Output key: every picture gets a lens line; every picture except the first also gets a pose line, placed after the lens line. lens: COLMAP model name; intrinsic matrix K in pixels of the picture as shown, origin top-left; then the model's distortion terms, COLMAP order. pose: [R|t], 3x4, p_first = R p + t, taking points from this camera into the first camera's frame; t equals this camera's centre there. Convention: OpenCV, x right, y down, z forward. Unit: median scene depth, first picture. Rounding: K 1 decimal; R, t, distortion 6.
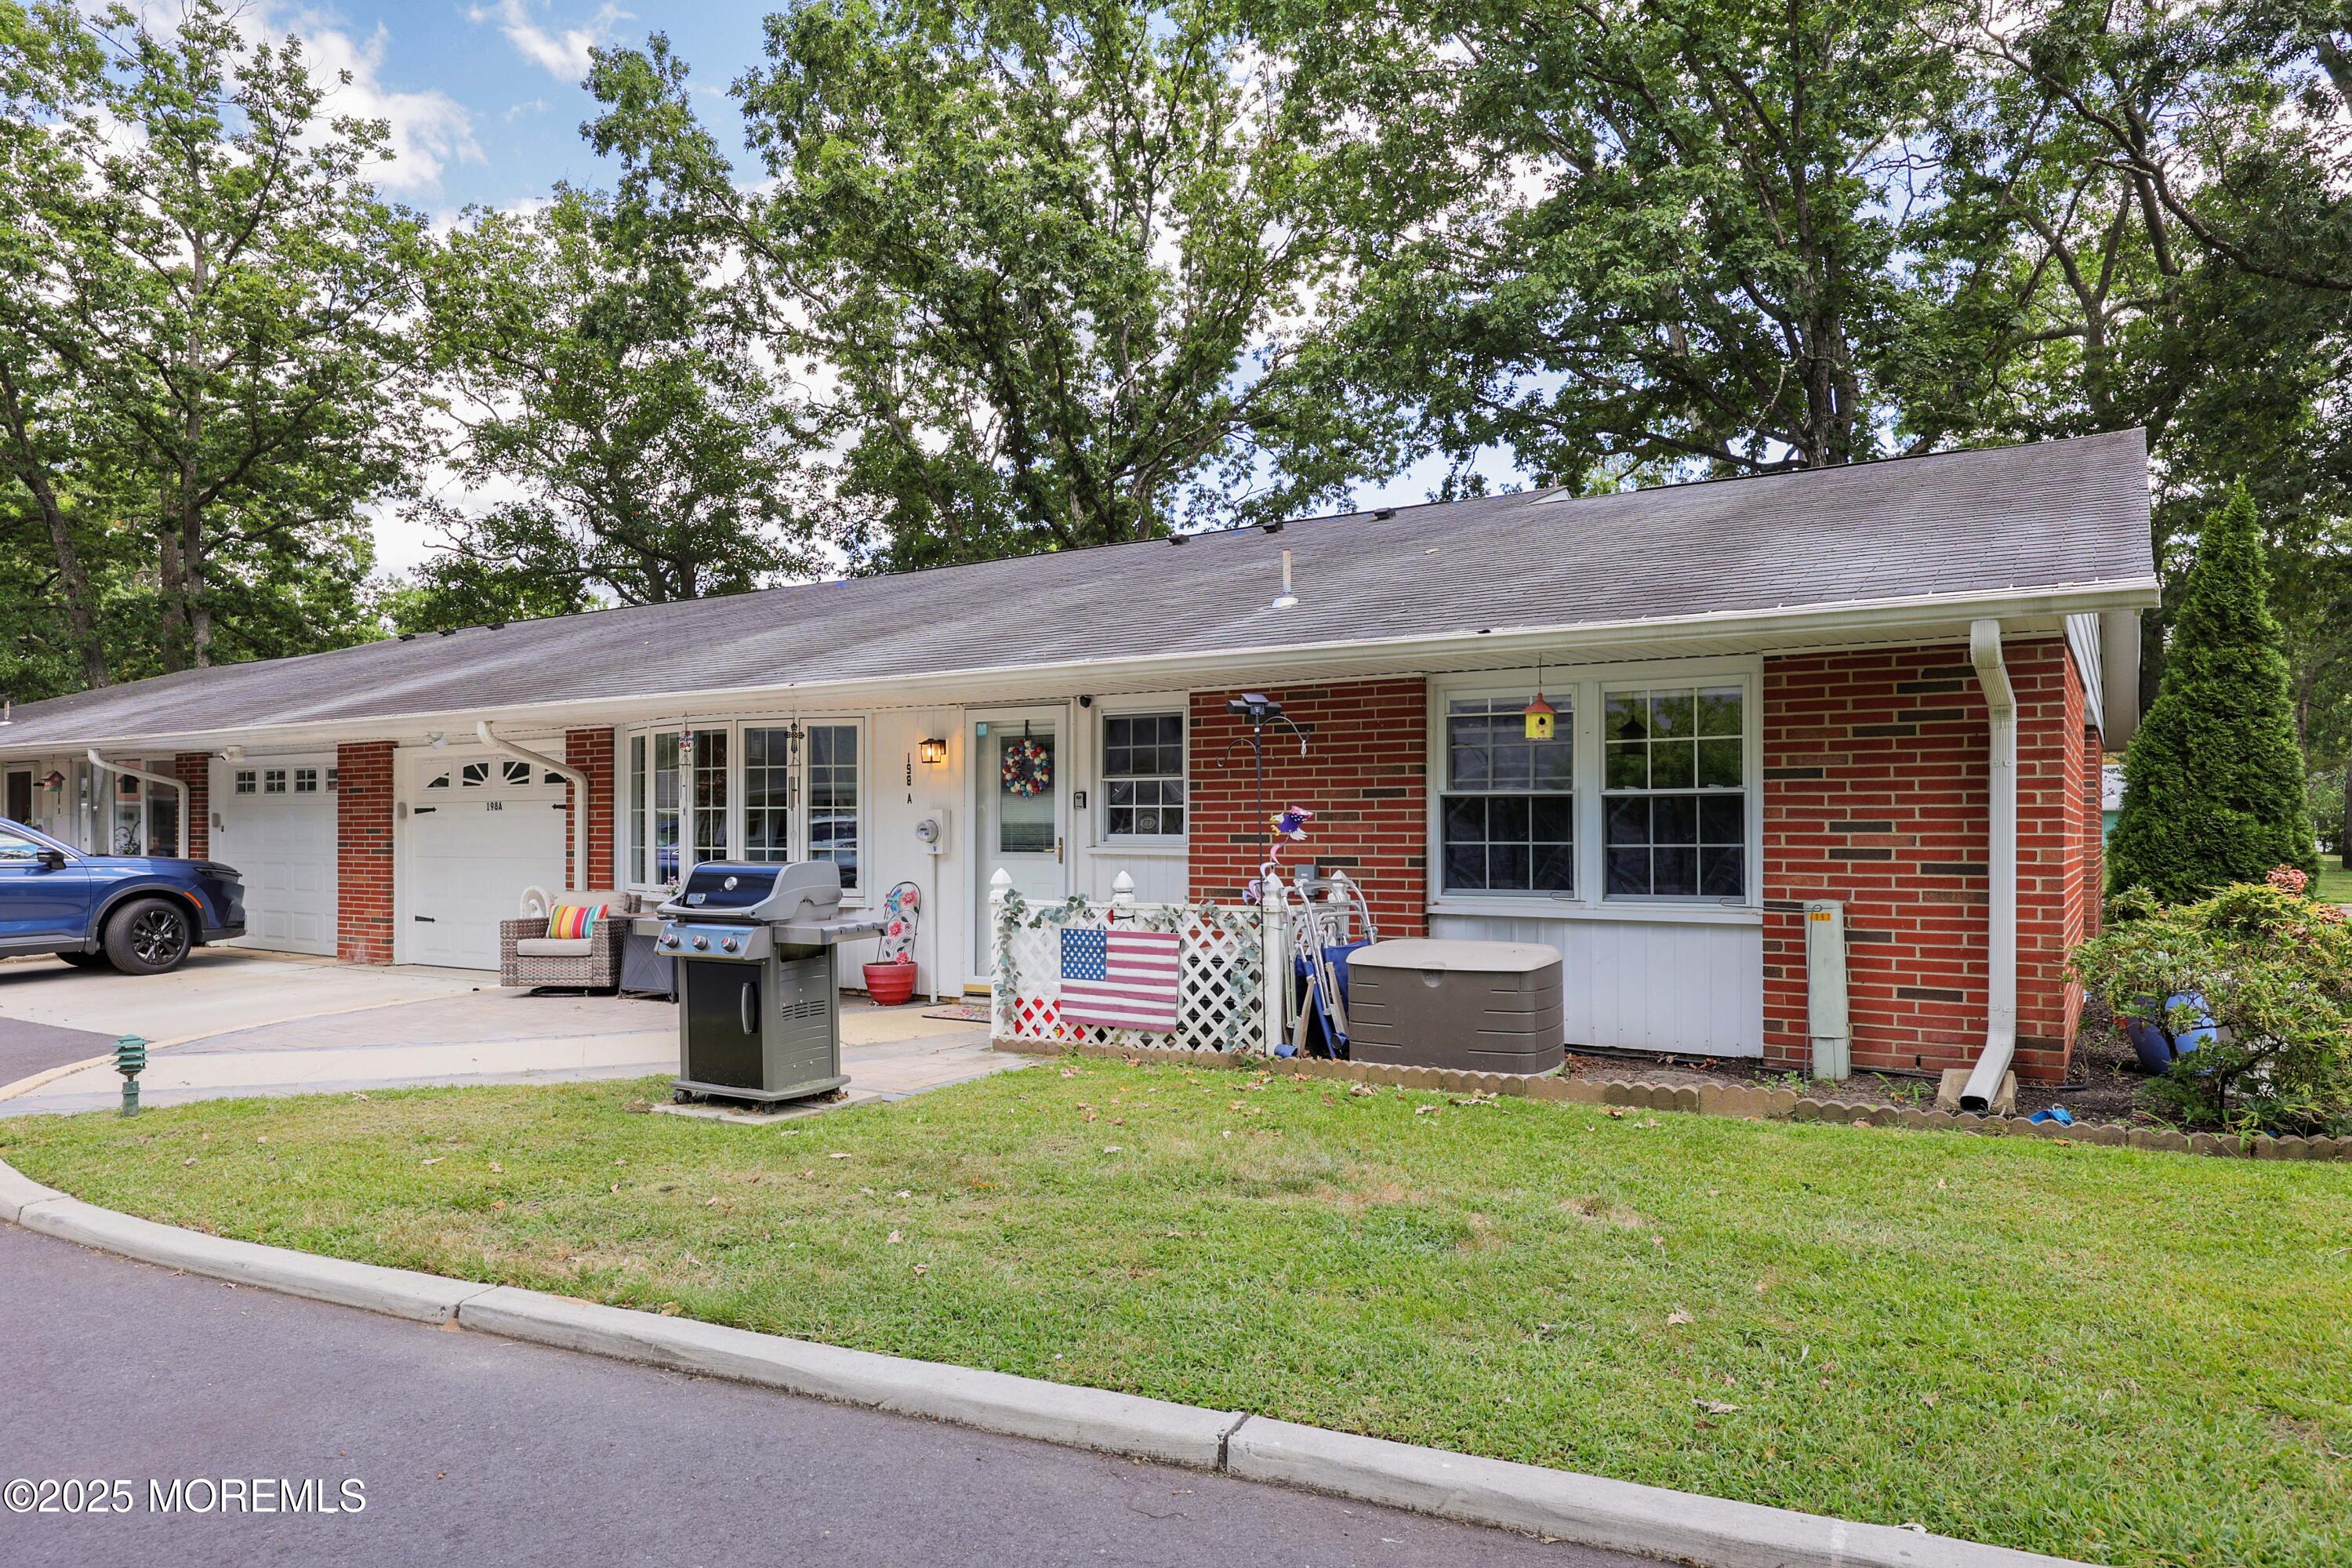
lens RADIAL K [[1379.2, 0, 1176.0], [0, 1379.2, 784.0], [0, 0, 1]] dist [0.013366, -0.018965]
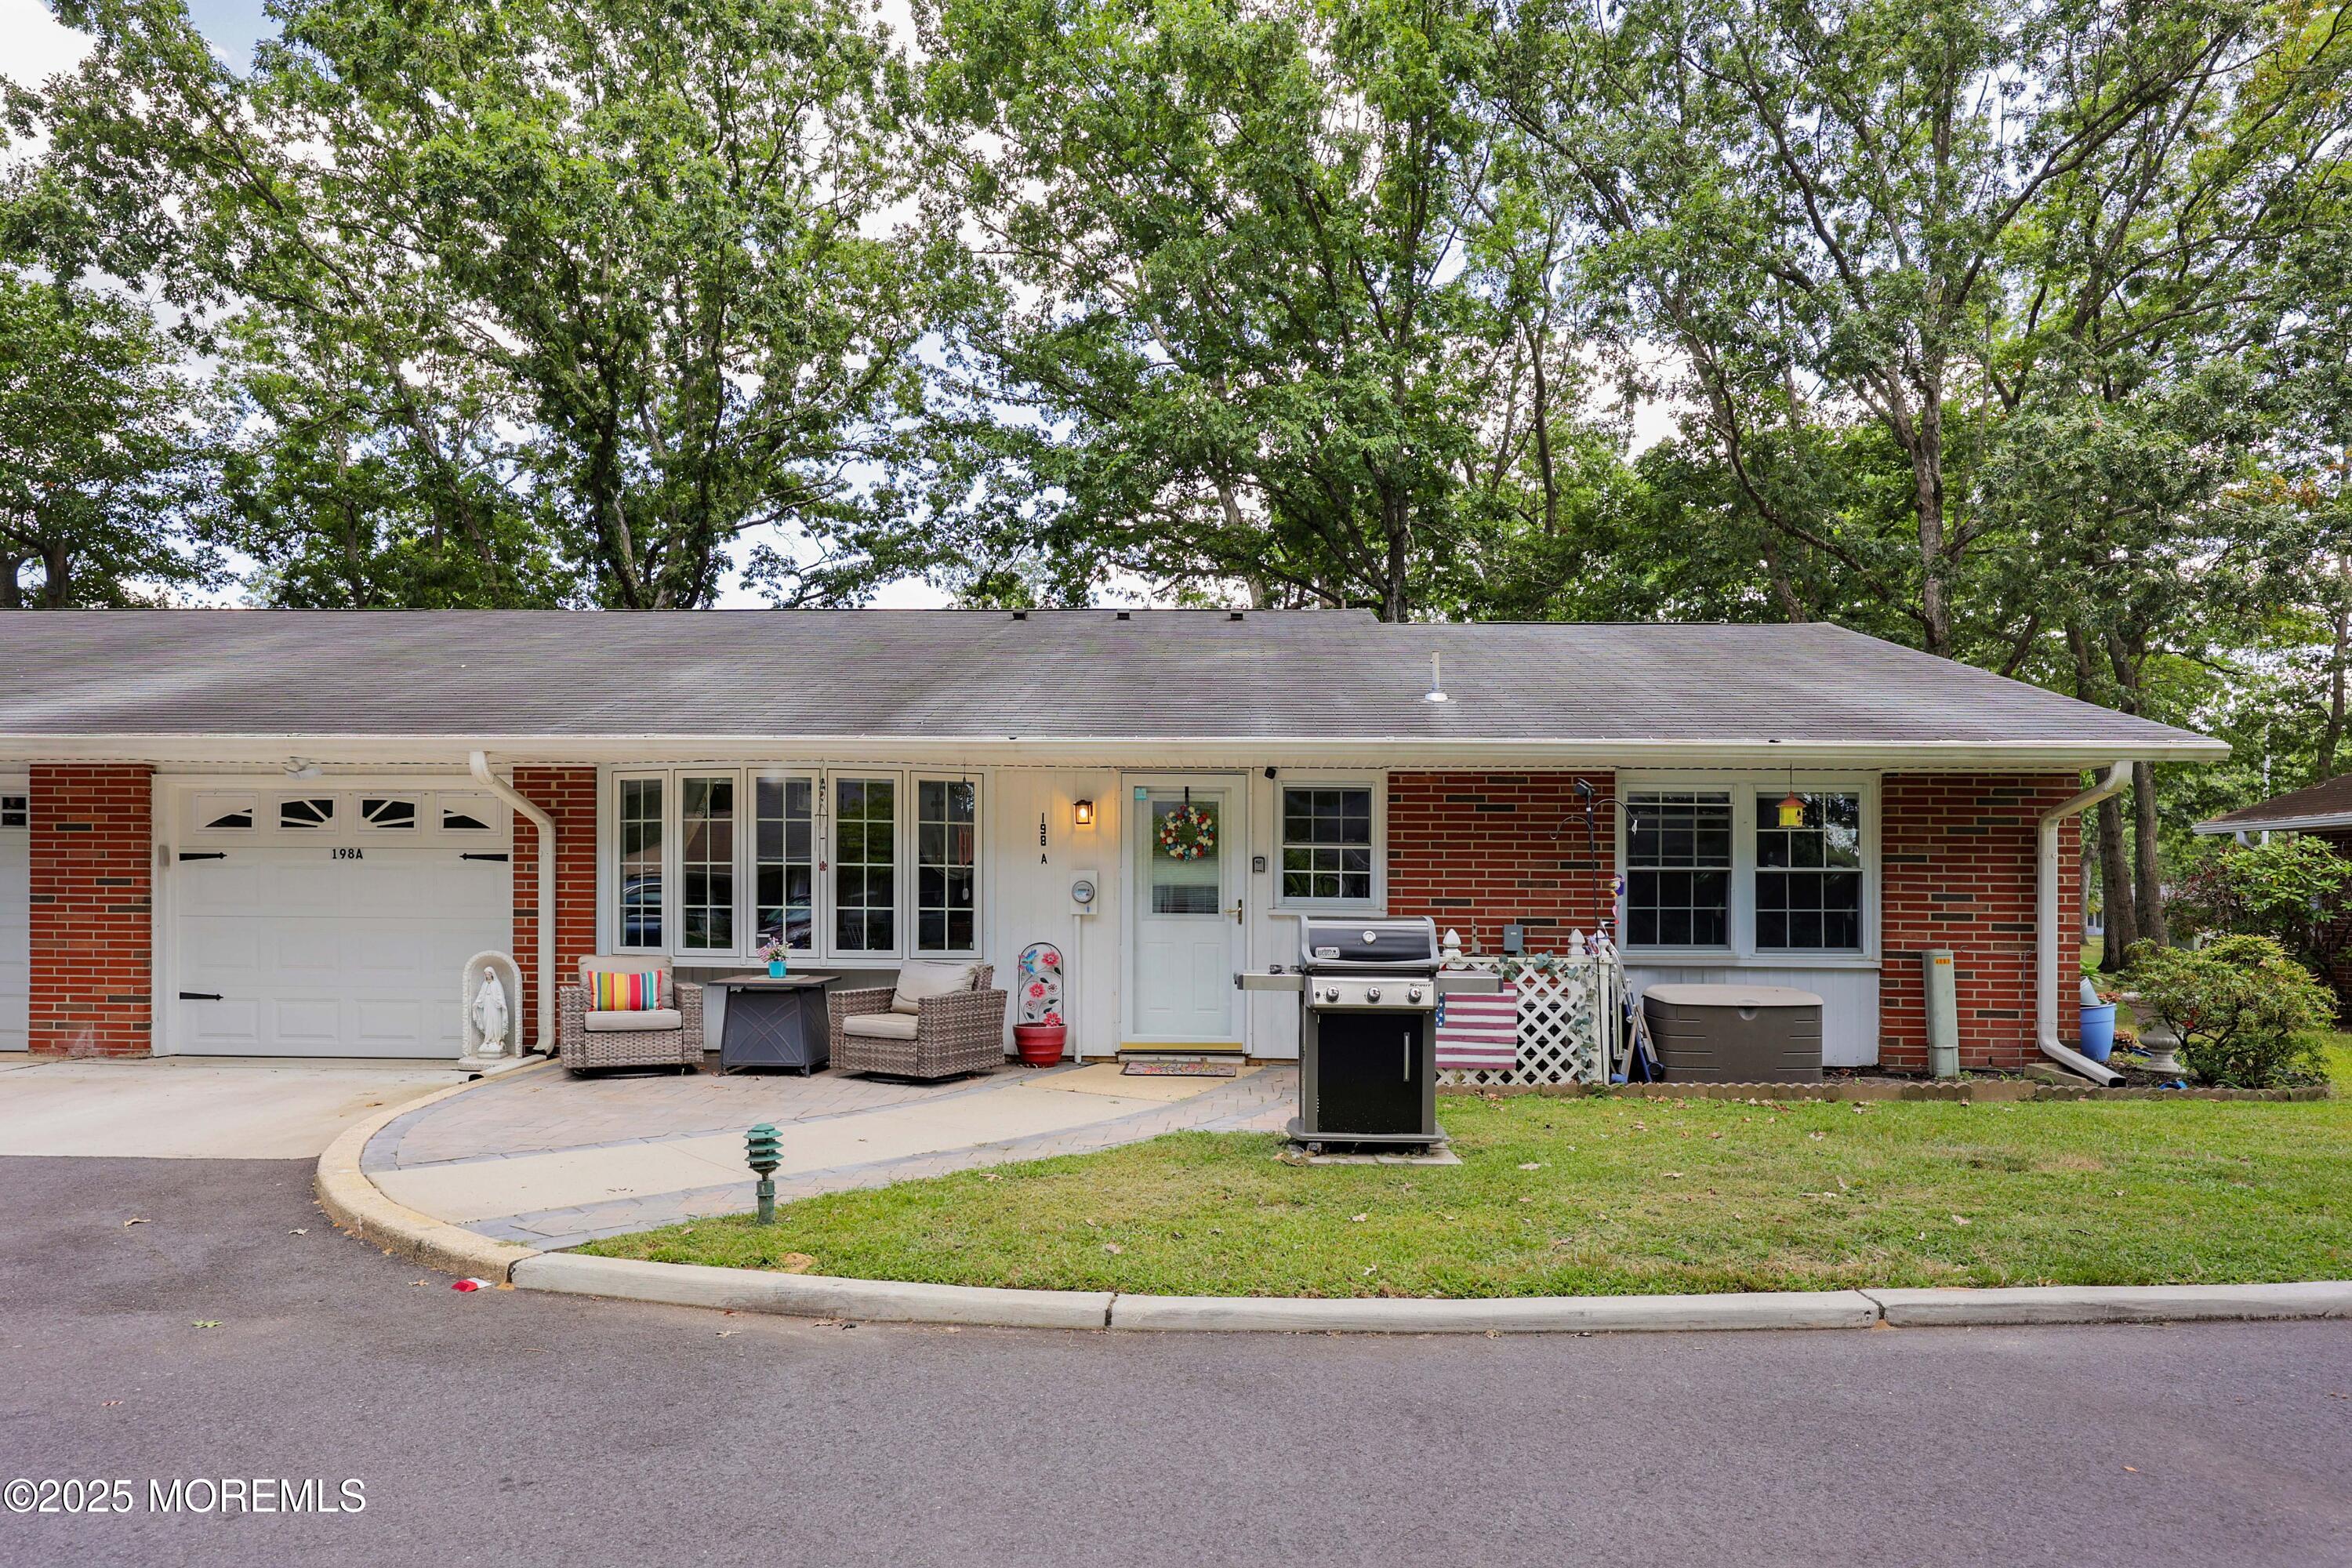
lens RADIAL K [[1311.2, 0, 1167.0], [0, 1311.2, 879.0], [0, 0, 1]] dist [0.001659, -0.000113]
pose [[0.882787, 0.020434, 0.469329, -0.637137], [-0.027156, 0.999603, 0.007559, 0.017764], [-0.468988, -0.019418, 0.882991, 0.145576]]
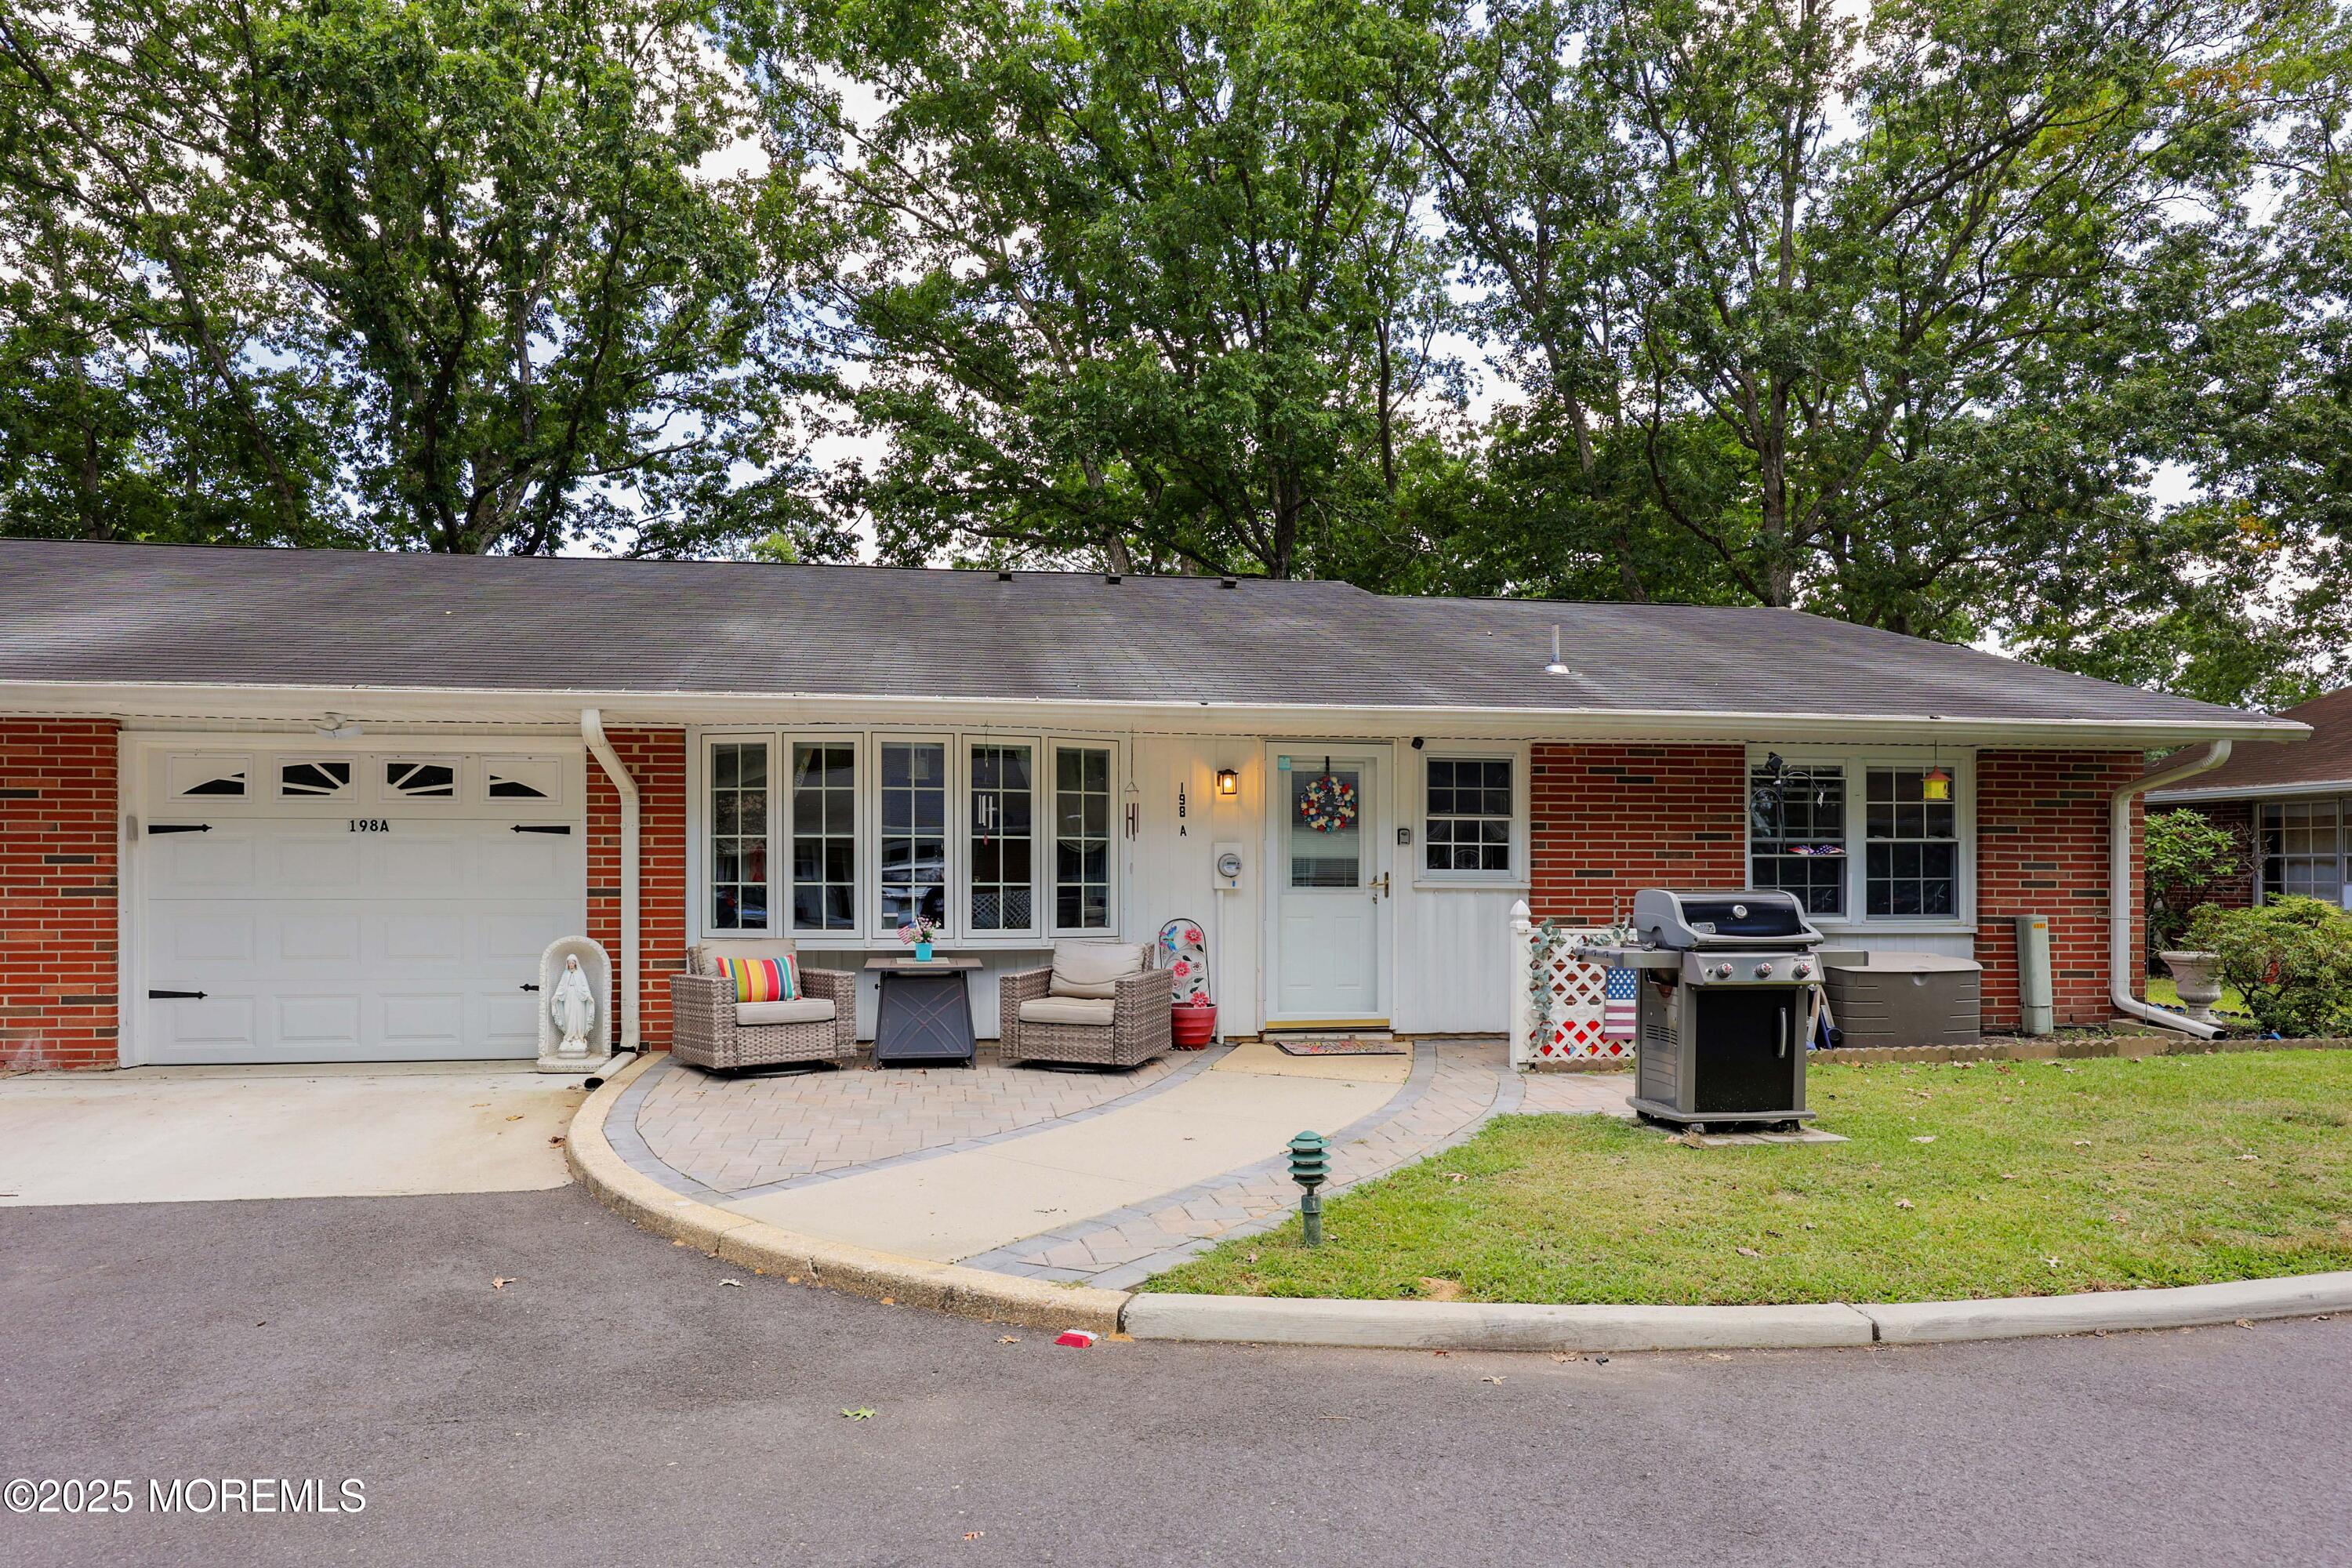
lens RADIAL K [[1298.0, 0, 1142.4], [0, 1298.0, 848.3], [0, 0, 1]] dist [0.002584, -0.000403]
pose [[0.789957, 0.017452, 0.612914, -0.869337], [-0.024558, 0.999693, 0.003187, 0.023346], [-0.612670, -0.017569, 0.790143, 0.361132]]
